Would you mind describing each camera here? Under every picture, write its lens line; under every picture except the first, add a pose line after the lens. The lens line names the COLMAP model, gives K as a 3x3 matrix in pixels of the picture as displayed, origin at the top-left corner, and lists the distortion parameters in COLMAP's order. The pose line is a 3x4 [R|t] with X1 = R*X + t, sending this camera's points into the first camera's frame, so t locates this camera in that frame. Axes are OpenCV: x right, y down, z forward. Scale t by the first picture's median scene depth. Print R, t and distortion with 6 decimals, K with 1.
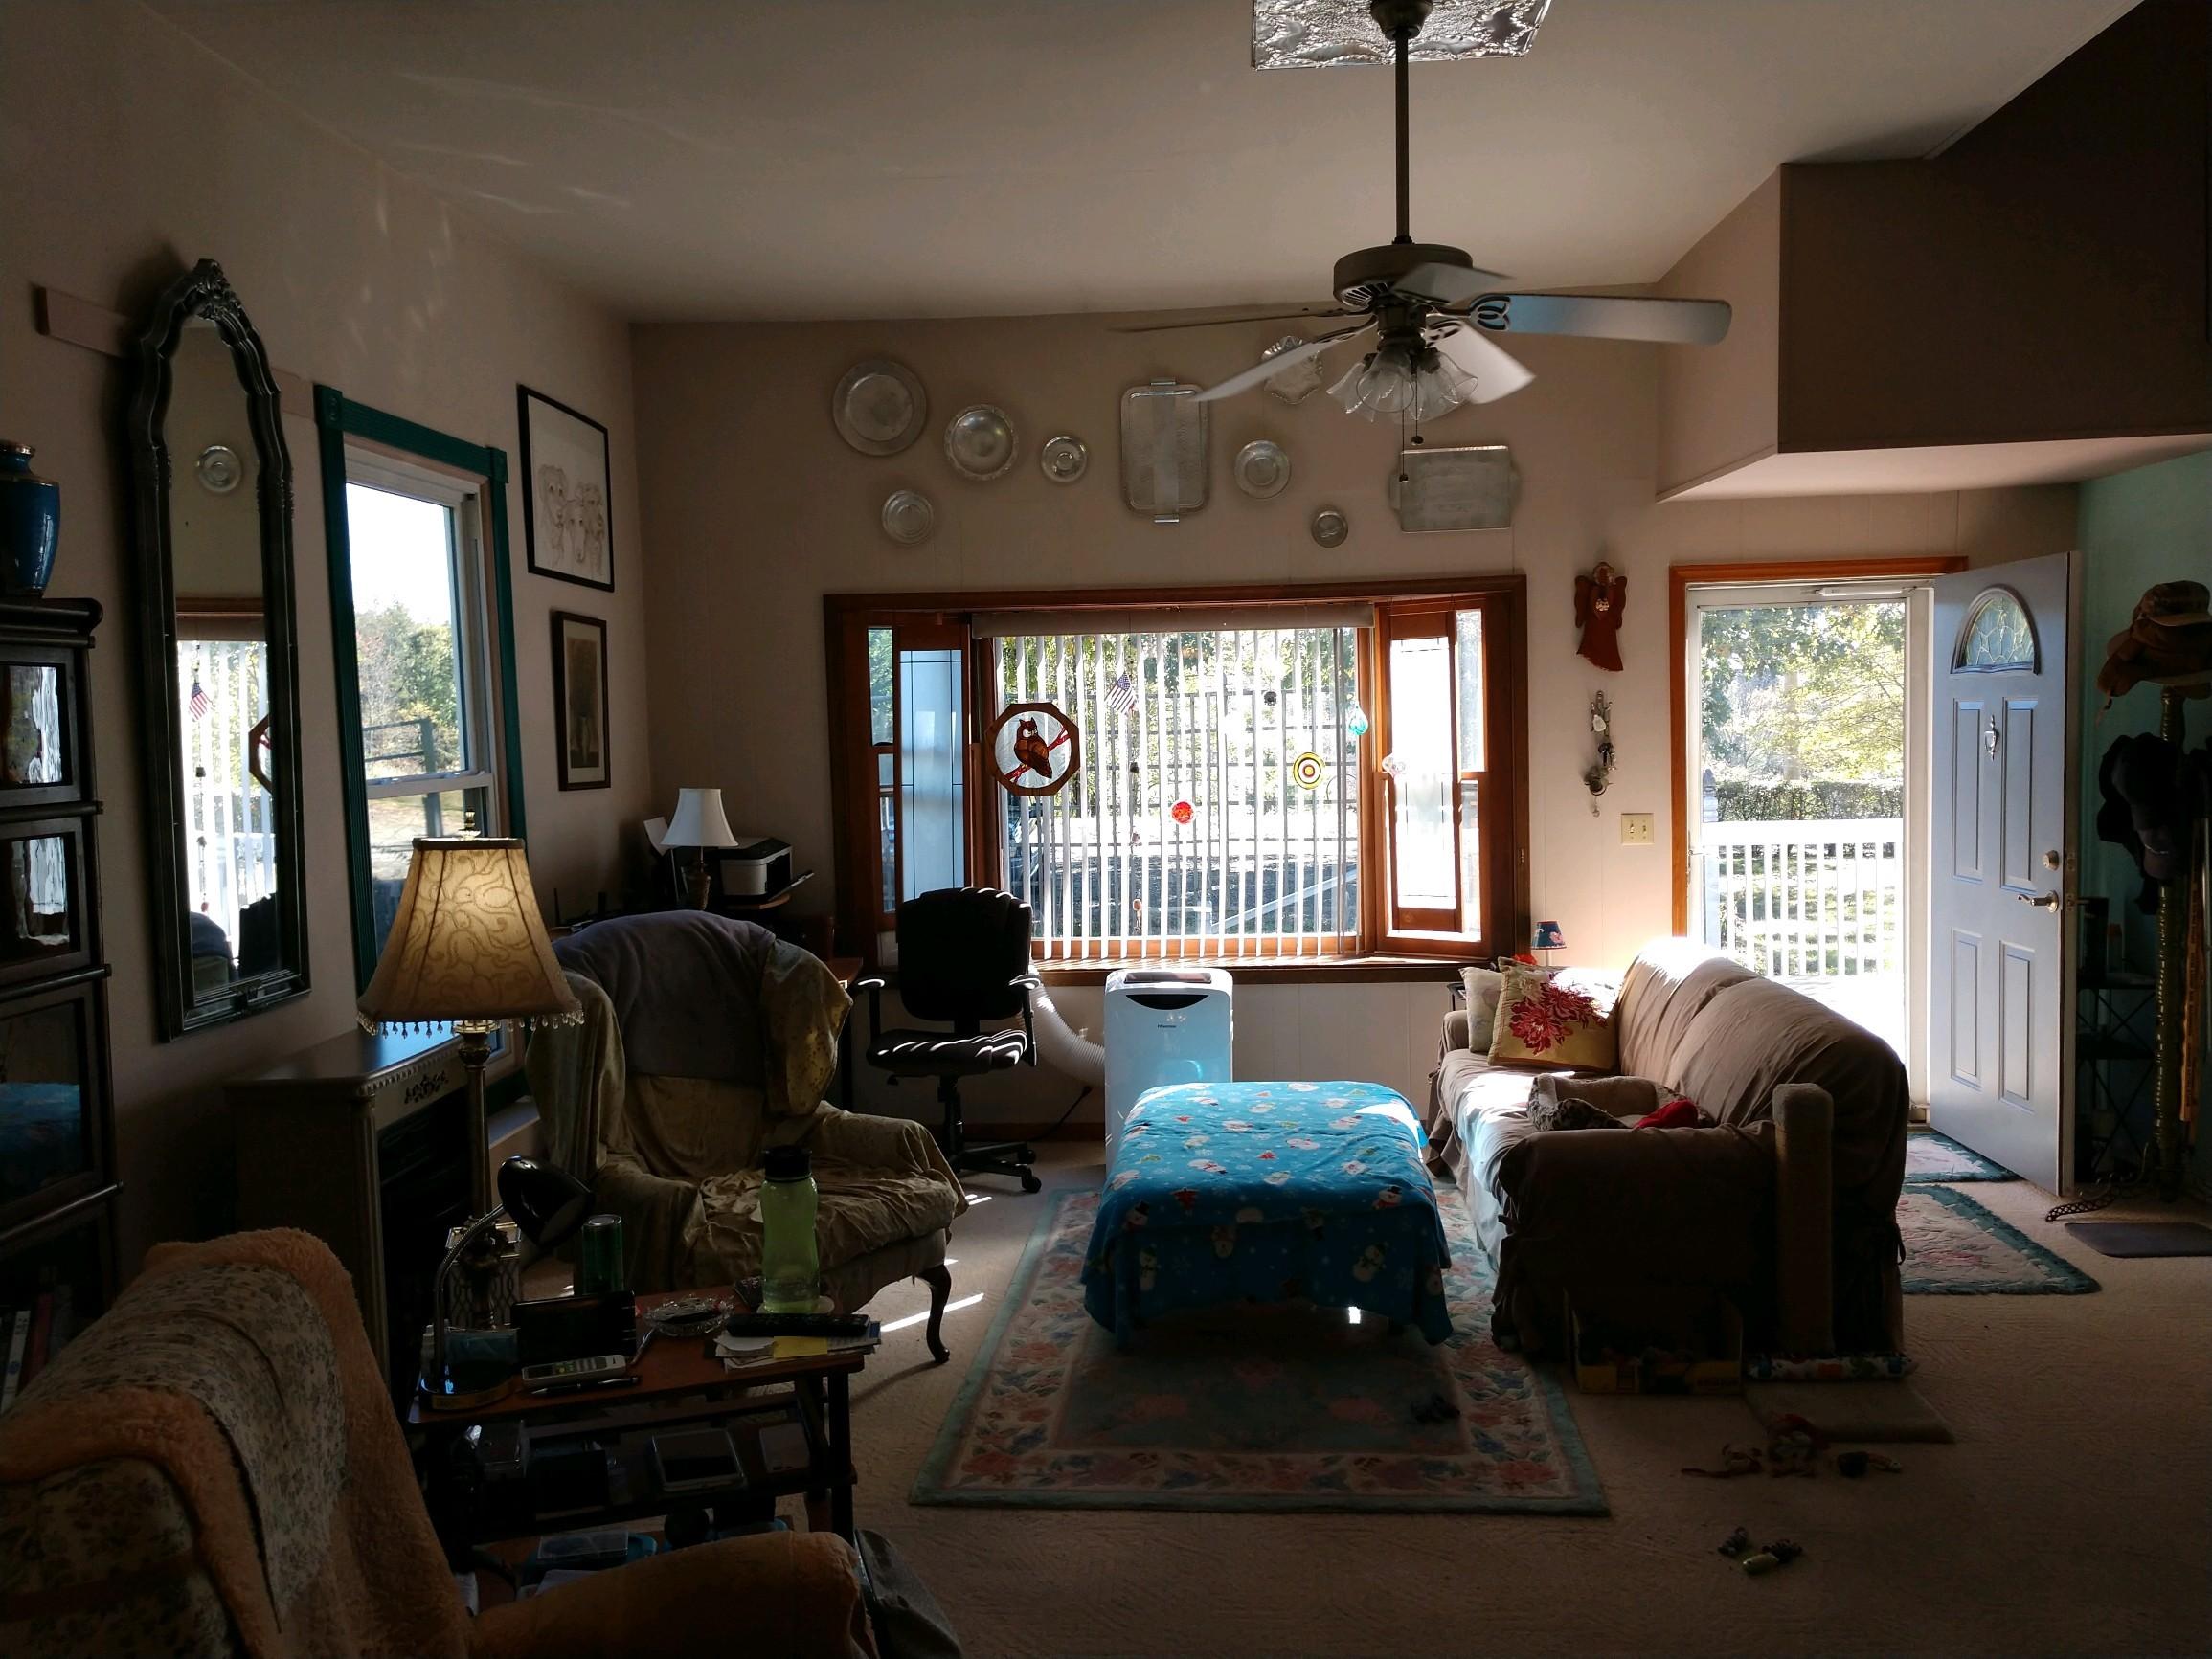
lens RADIAL K [[1704.7, 0, 1104.8], [0, 1704.7, 836.7], [0, 0, 1]] dist [0.024670, 0.003906]
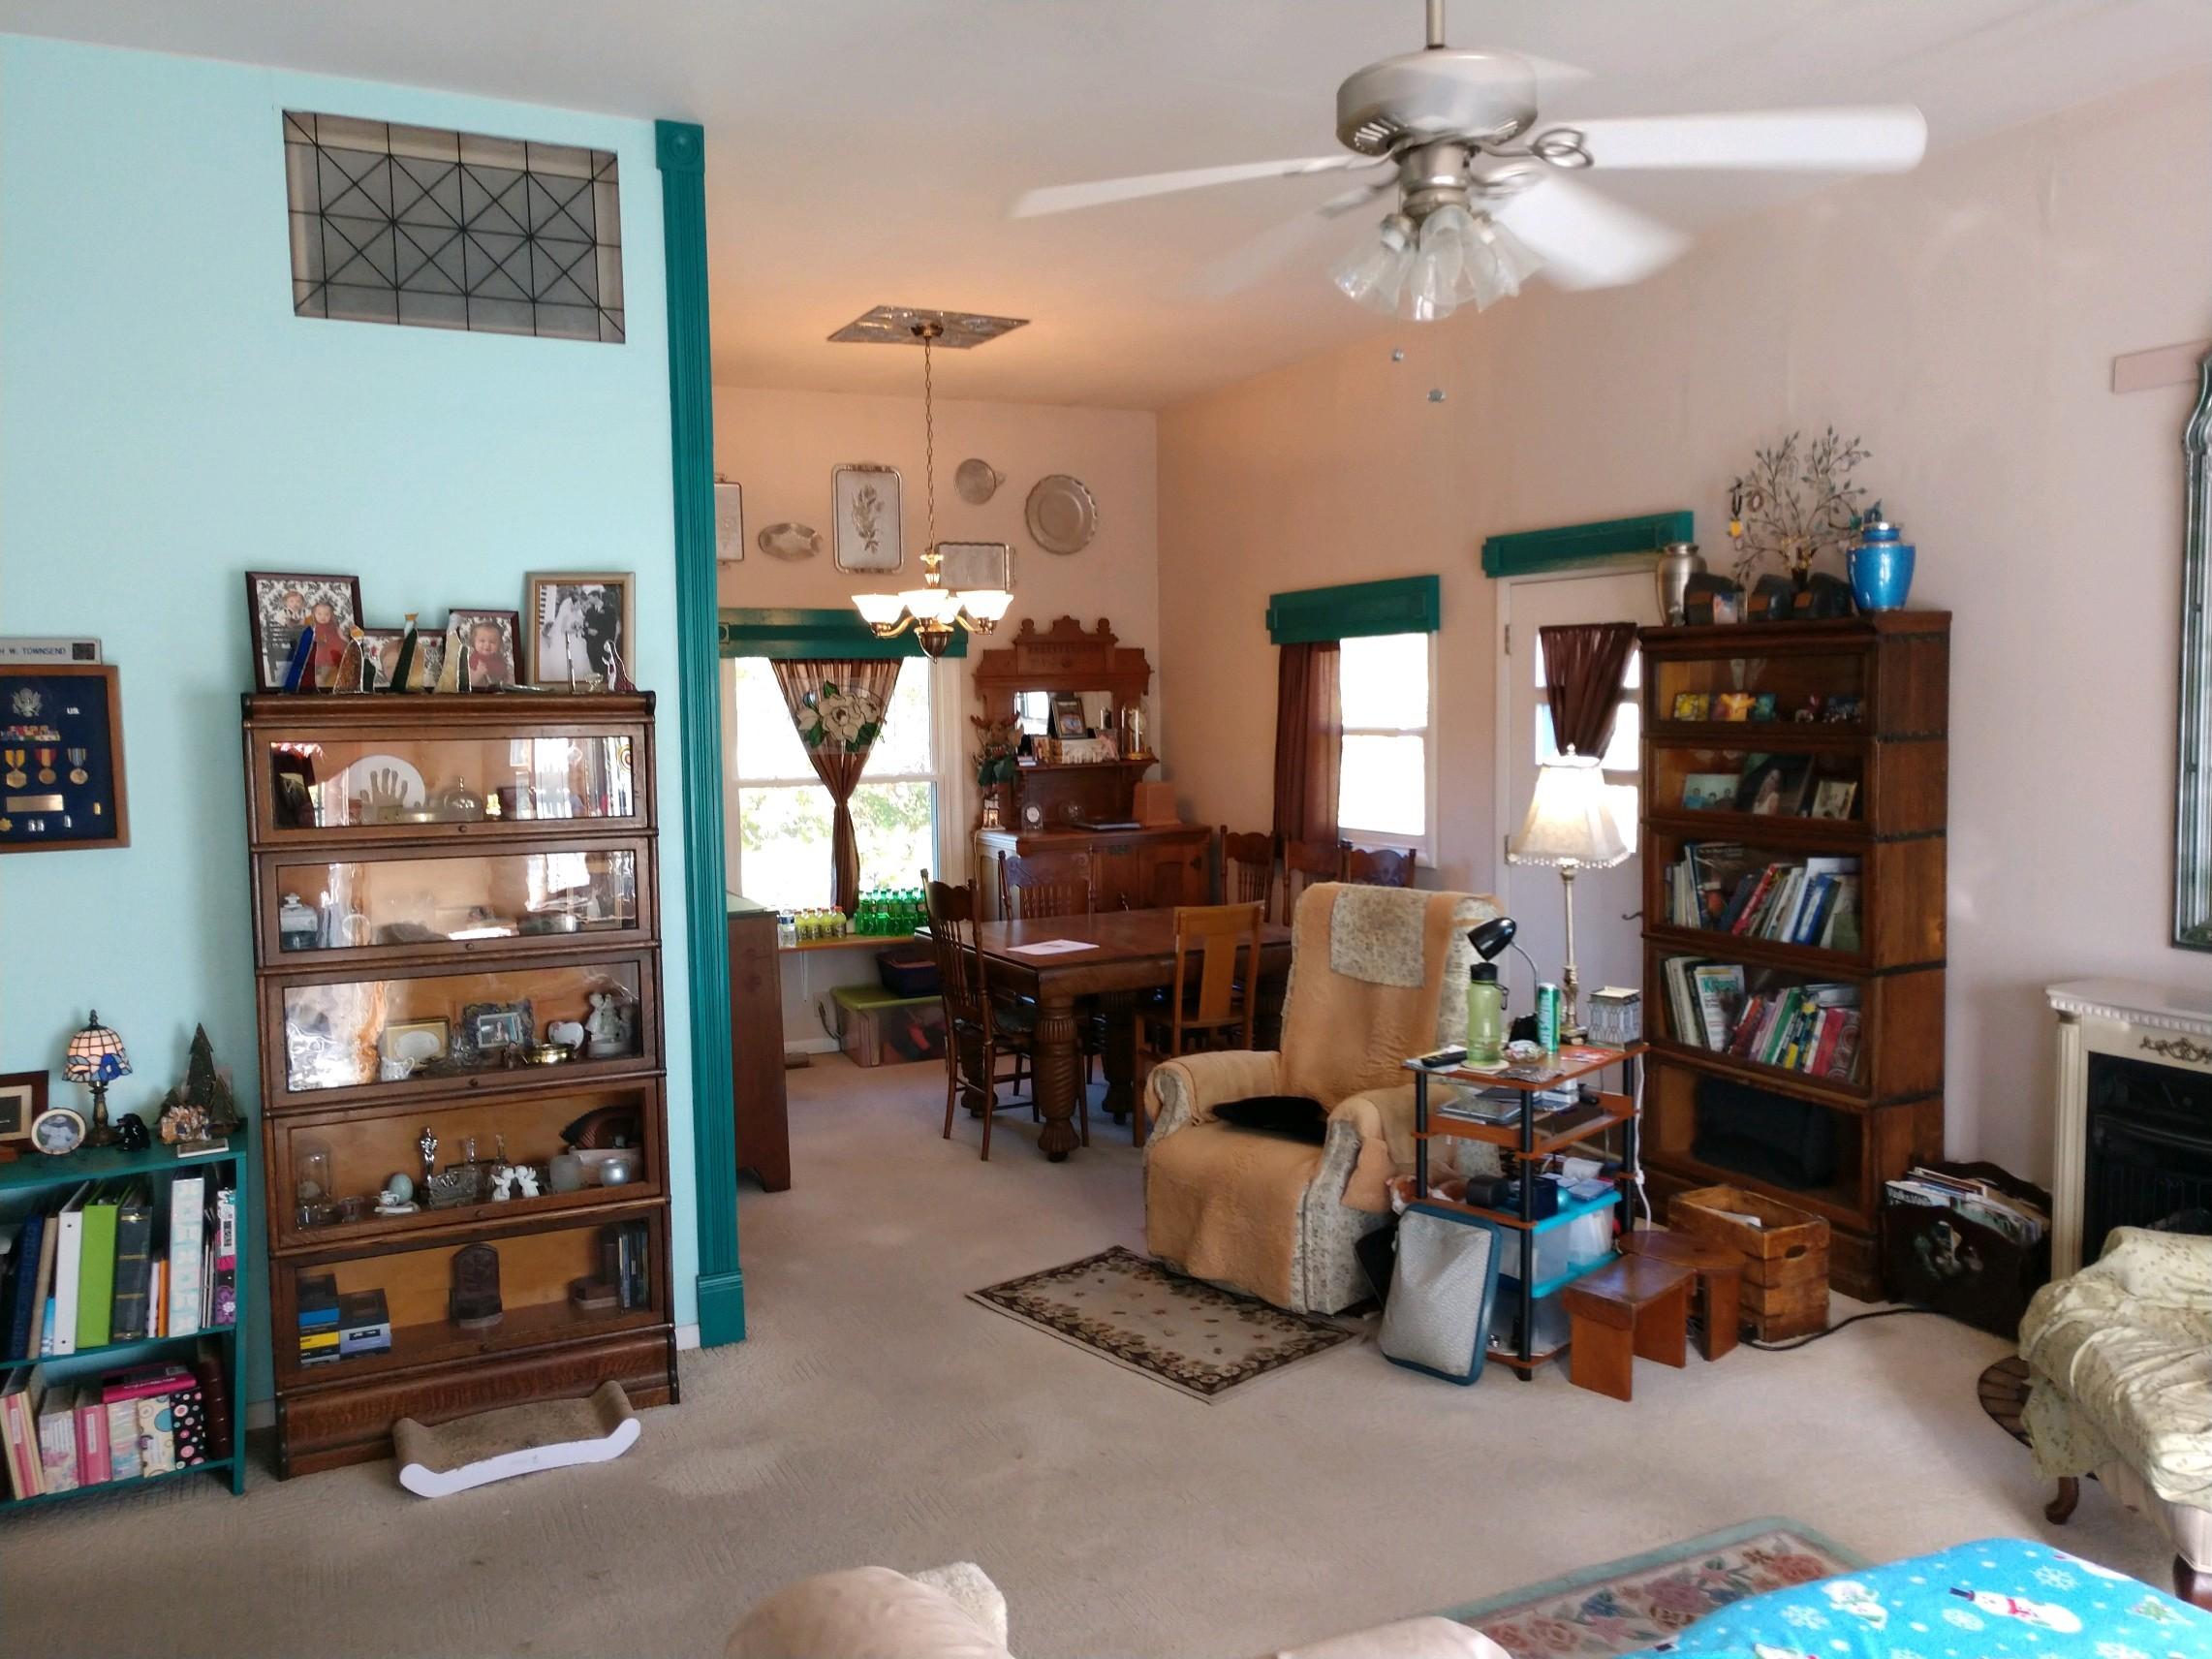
lens RADIAL K [[1705.0, 0, 1104.8], [0, 1705.0, 836.7], [0, 0, 1]] dist [0.024670, 0.003906]
pose [[-0.867273, 0.082688, -0.490918, 0.542826], [-0.000674, 0.985914, 0.167253, -0.122574], [0.497833, 0.145385, -0.855000, 1.297997]]
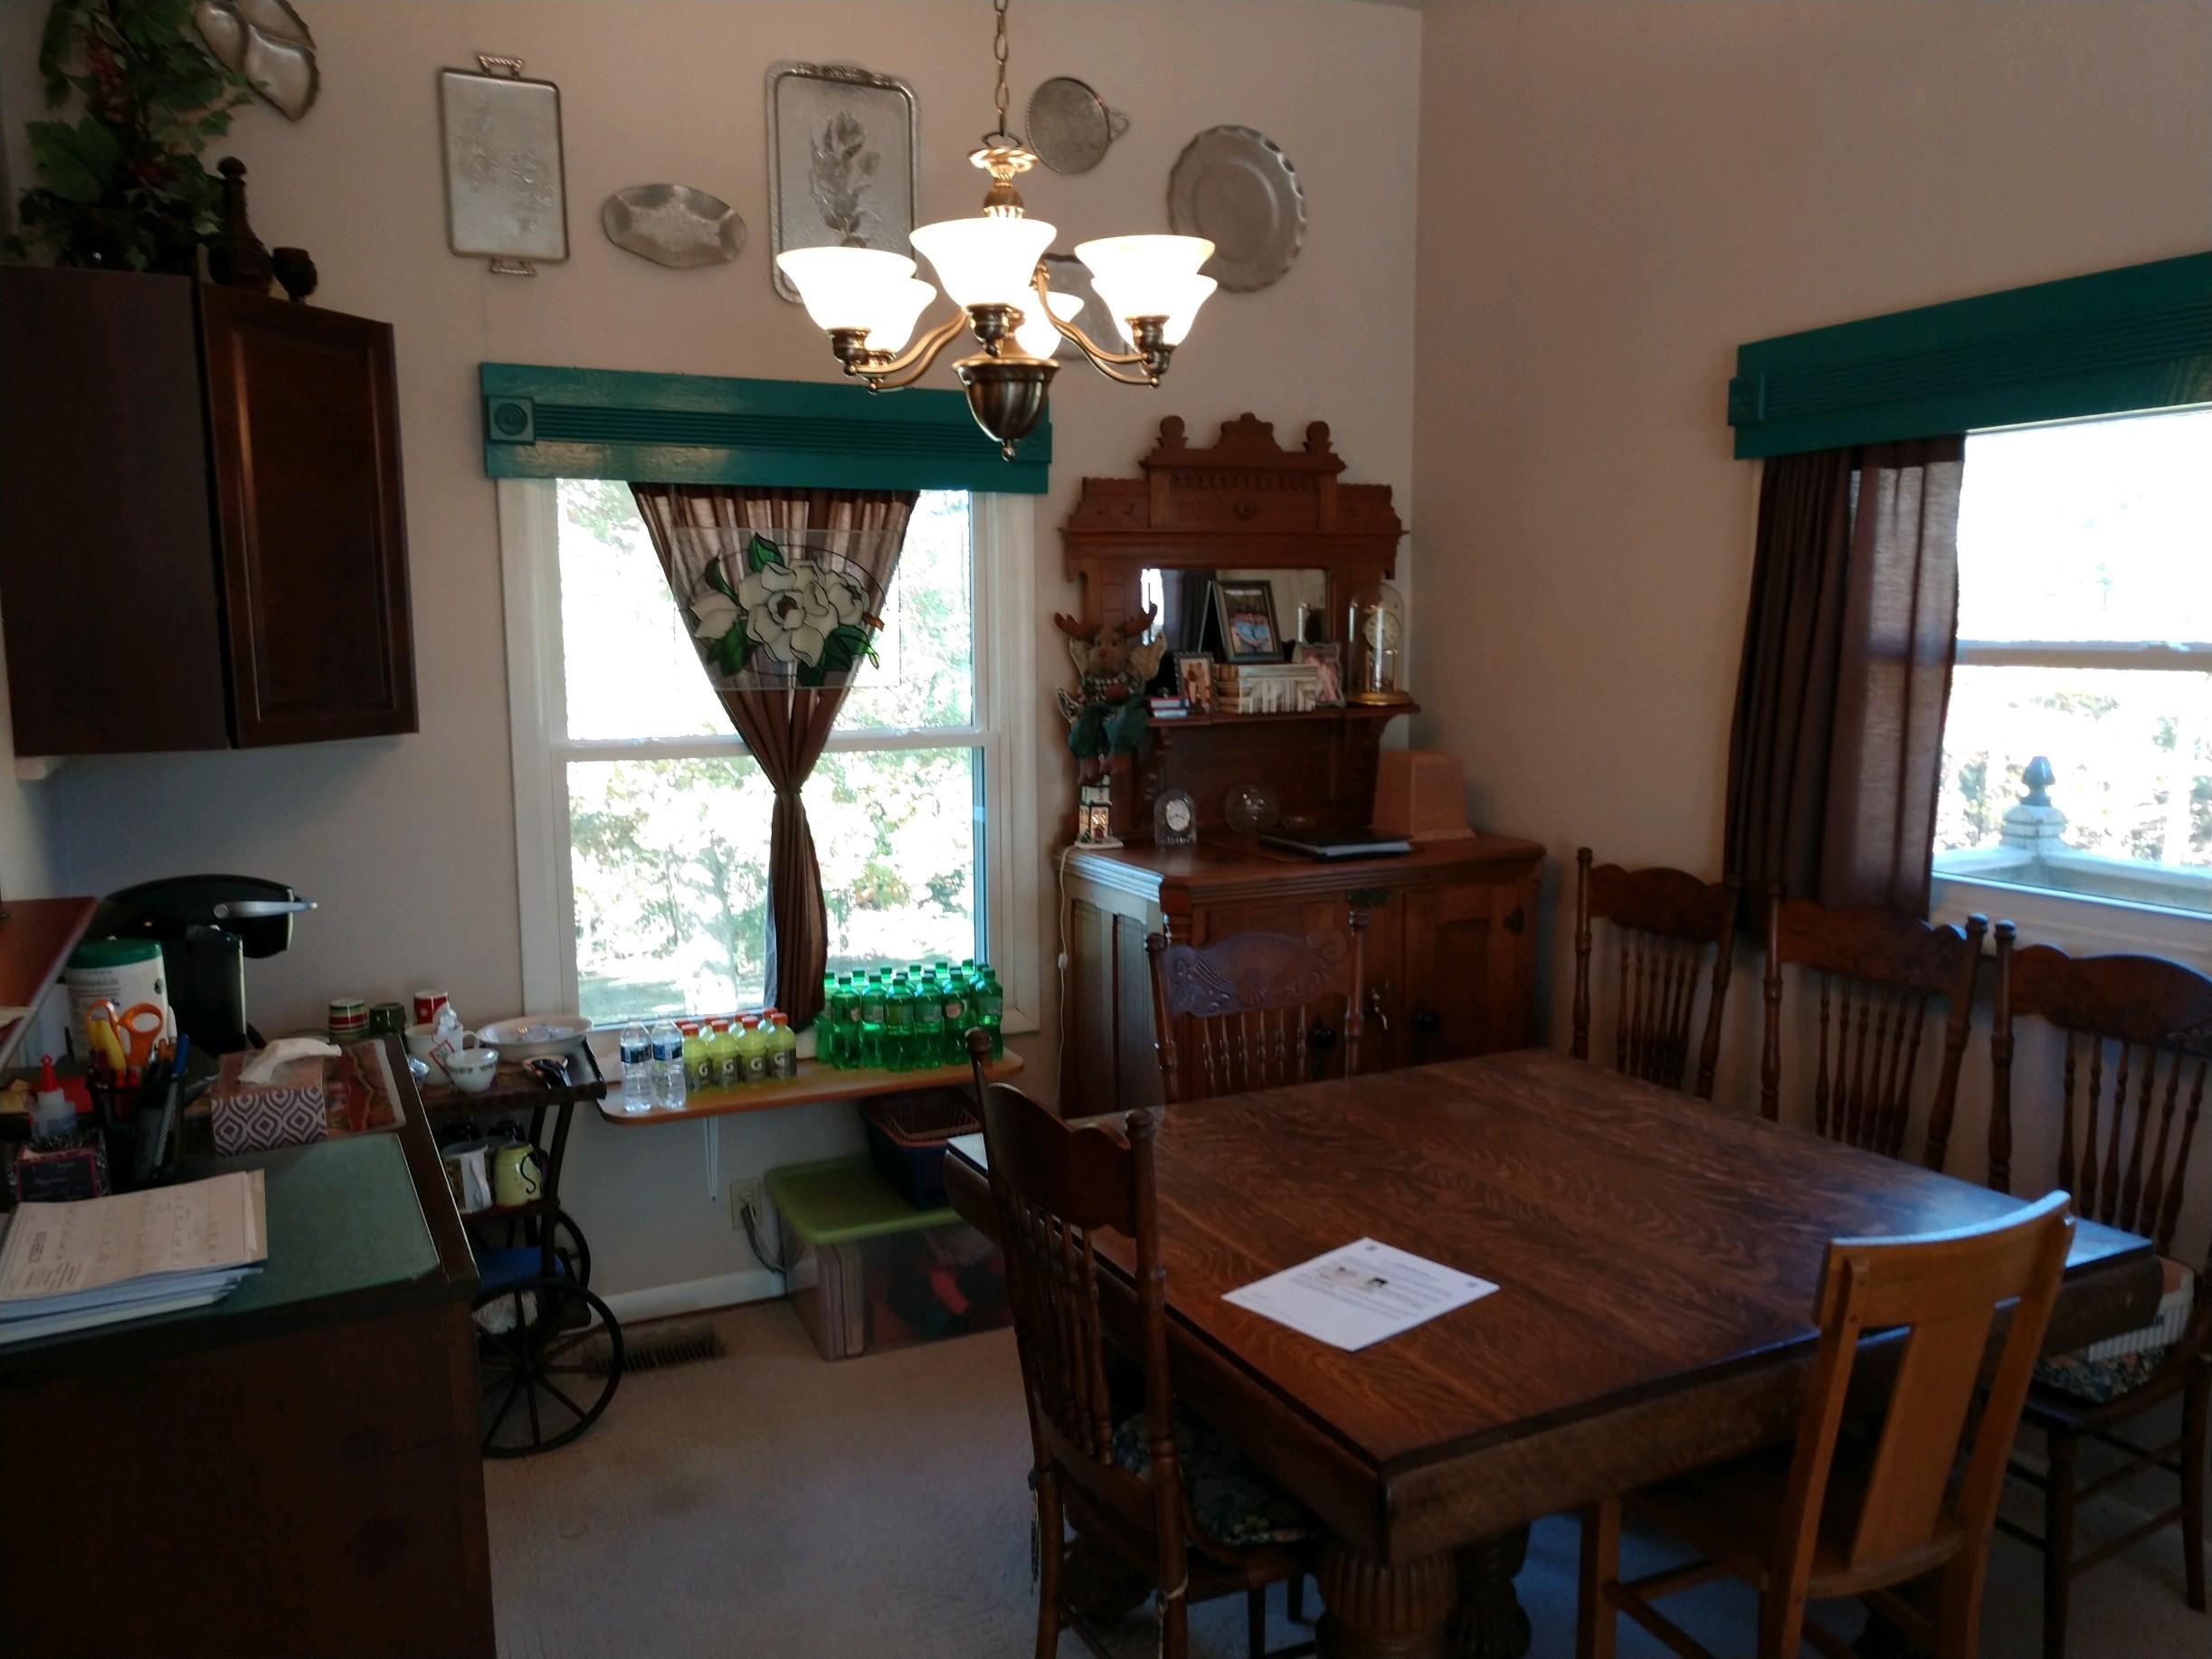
lens RADIAL K [[1704.8, 0, 1104.8], [0, 1704.8, 836.7], [0, 0, 1]] dist [0.024670, 0.003906]
pose [[-0.870857, 0.096612, -0.481948, 0.394690], [-0.010508, 0.976610, 0.214761, -0.081935], [0.491424, 0.192090, -0.849473, 0.948313]]
